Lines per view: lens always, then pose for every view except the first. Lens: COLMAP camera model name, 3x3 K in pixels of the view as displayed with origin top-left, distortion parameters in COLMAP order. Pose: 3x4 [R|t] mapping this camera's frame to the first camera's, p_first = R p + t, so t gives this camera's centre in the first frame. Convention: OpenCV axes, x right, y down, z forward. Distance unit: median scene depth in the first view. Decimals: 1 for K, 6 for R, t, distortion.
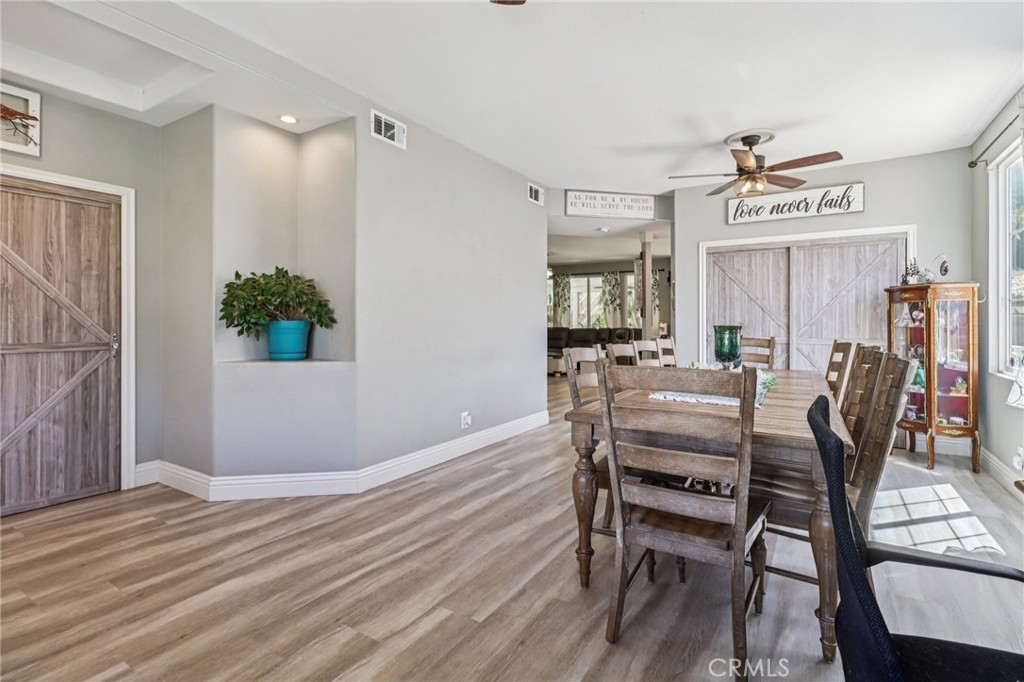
lens RADIAL K [[470.9, 0, 531.2], [0, 470.9, 321.6], [0, 0, 1]] dist [0.001562, -0.000030]
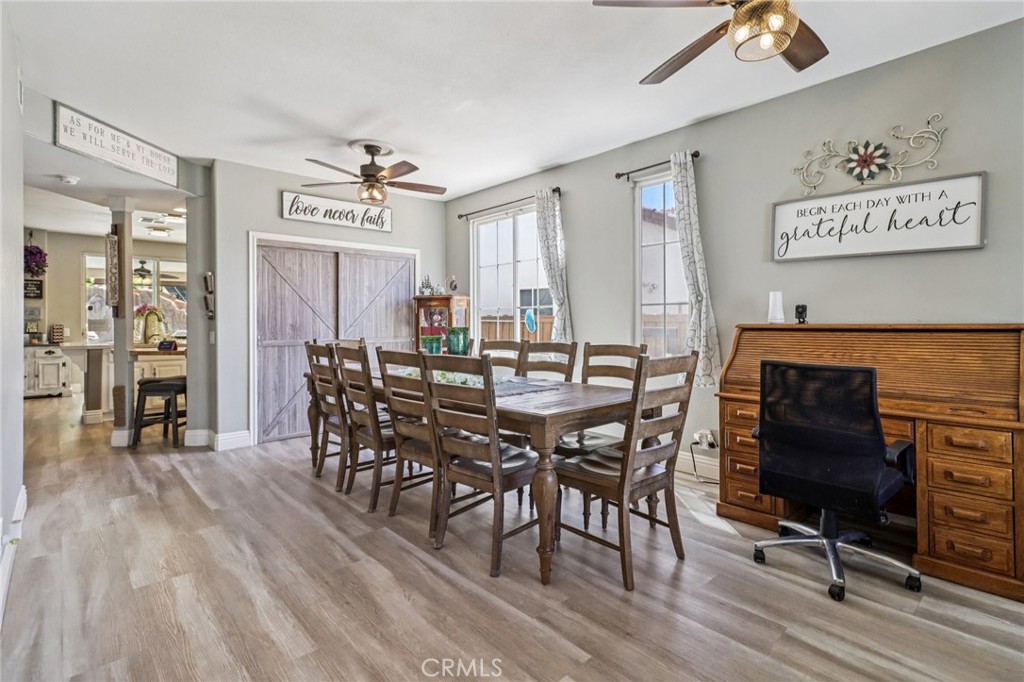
lens RADIAL K [[470.9, 0, 531.2], [0, 470.9, 321.6], [0, 0, 1]] dist [0.001562, -0.000030]
pose [[0.305498, -0.002008, 0.952191, -0.327852], [0.003304, 0.999994, 0.001049, -0.003139], [-0.952187, 0.002826, 0.305502, 0.270389]]
